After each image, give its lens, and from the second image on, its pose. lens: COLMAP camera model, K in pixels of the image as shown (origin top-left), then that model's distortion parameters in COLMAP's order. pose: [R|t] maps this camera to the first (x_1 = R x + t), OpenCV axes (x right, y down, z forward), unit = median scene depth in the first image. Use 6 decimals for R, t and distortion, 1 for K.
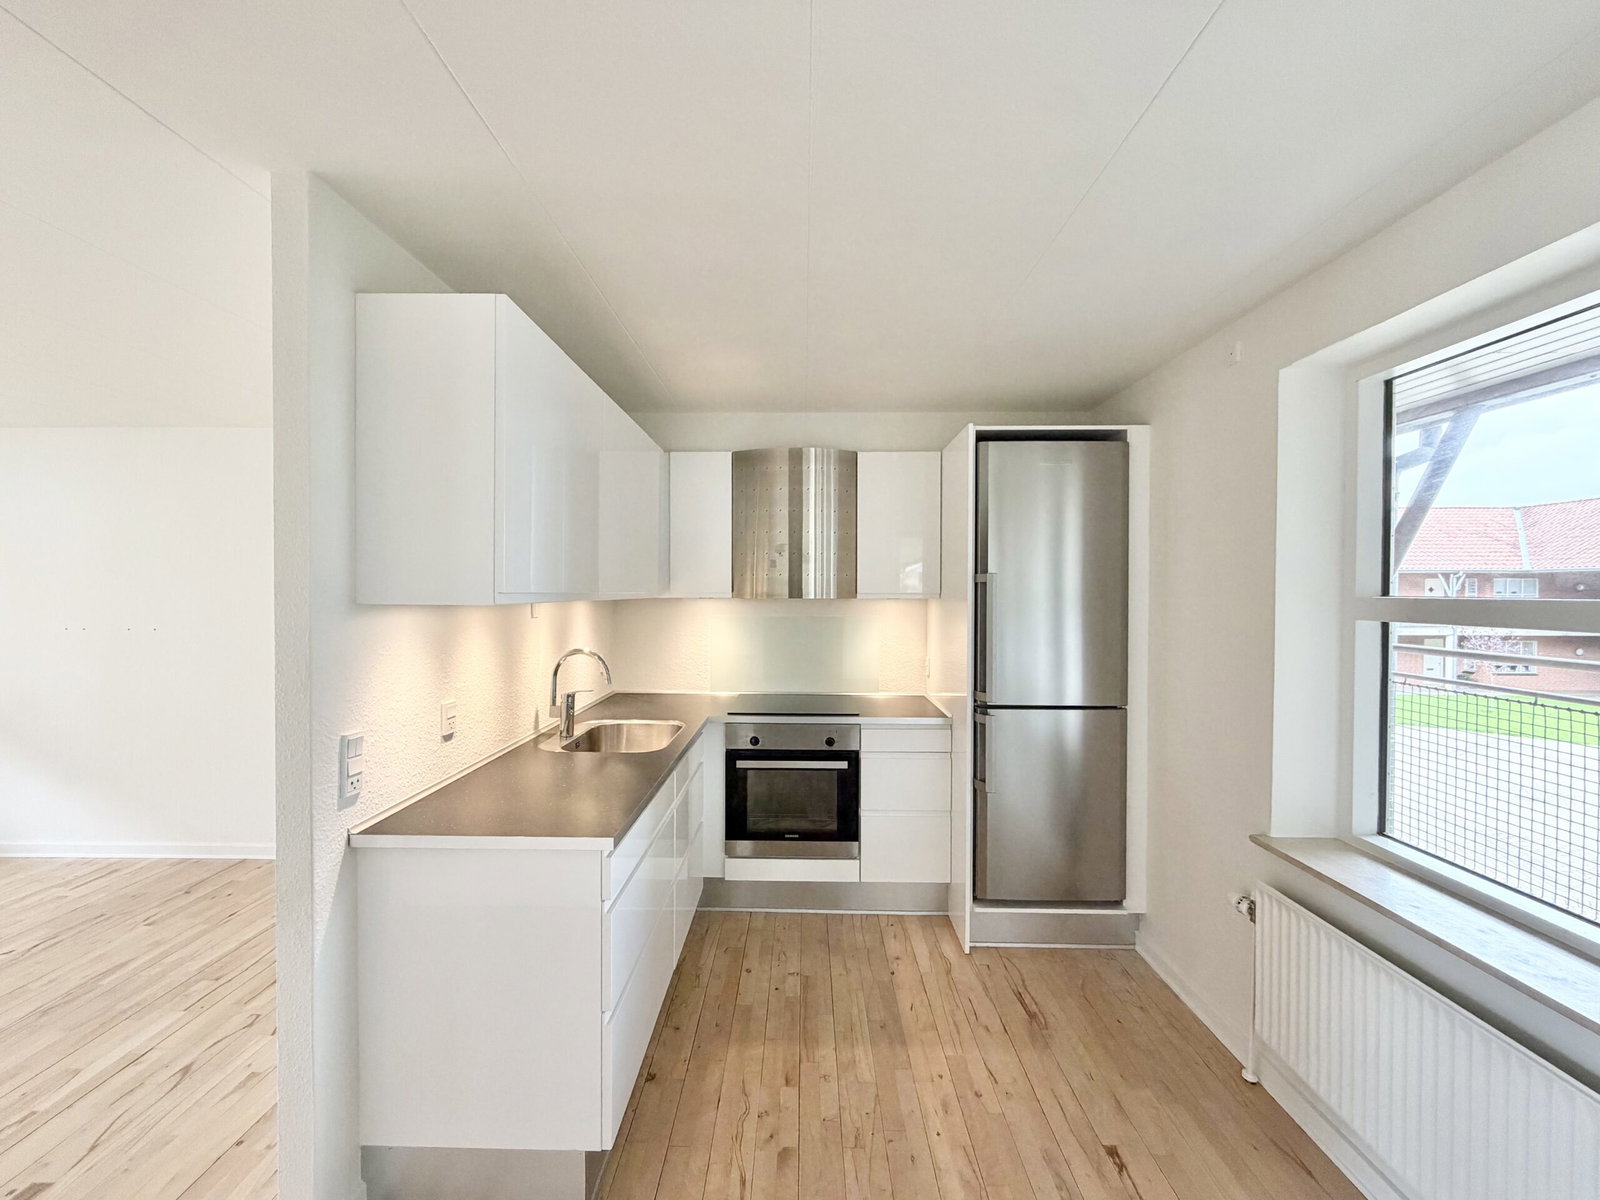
lens RADIAL K [[640.3, 0, 795.3], [0, 640.3, 595.9], [0, 0, 1]] dist [-0.001237, 0.000025]
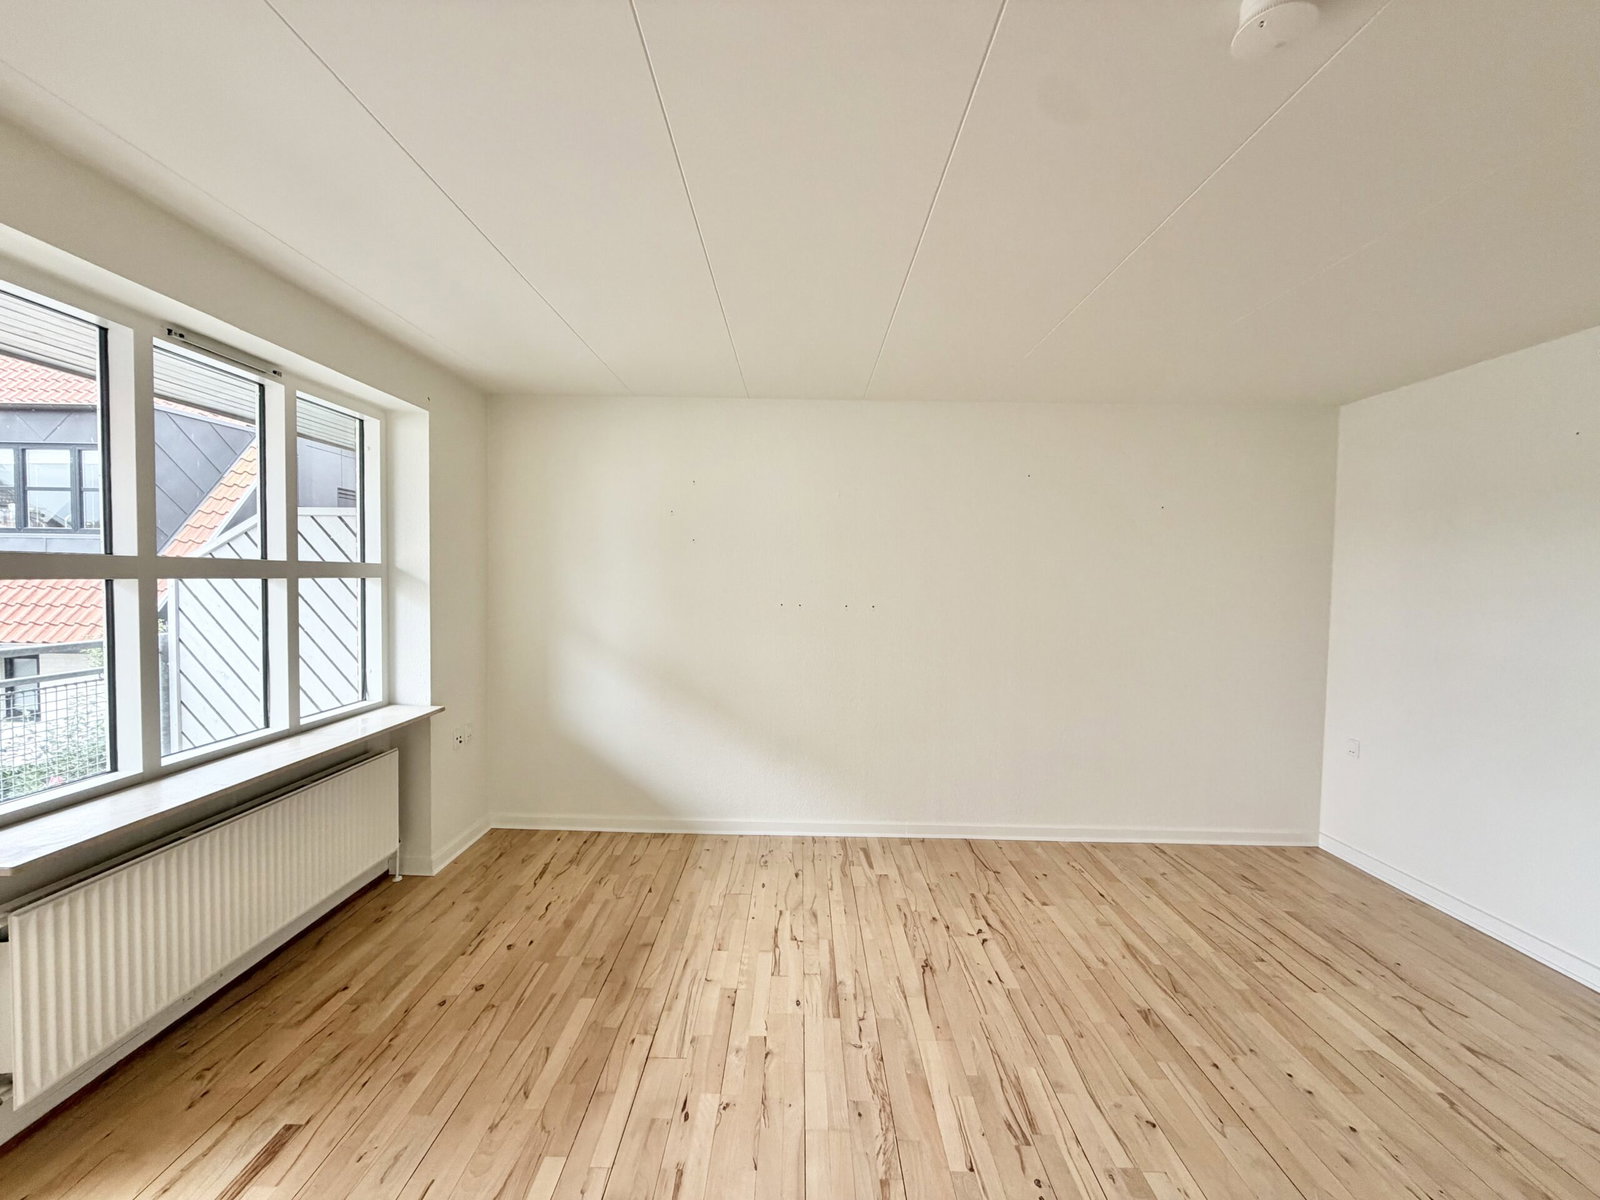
lens RADIAL K [[640.3, 0, 794.3], [0, 640.3, 601.2], [0, 0, 1]] dist [-0.001237, 0.000025]
pose [[0.999891, 0.014279, 0.003777, -1.536334], [-0.014401, 0.999304, 0.034422, 0.015286], [-0.003283, -0.034473, 0.999400, 0.024108]]
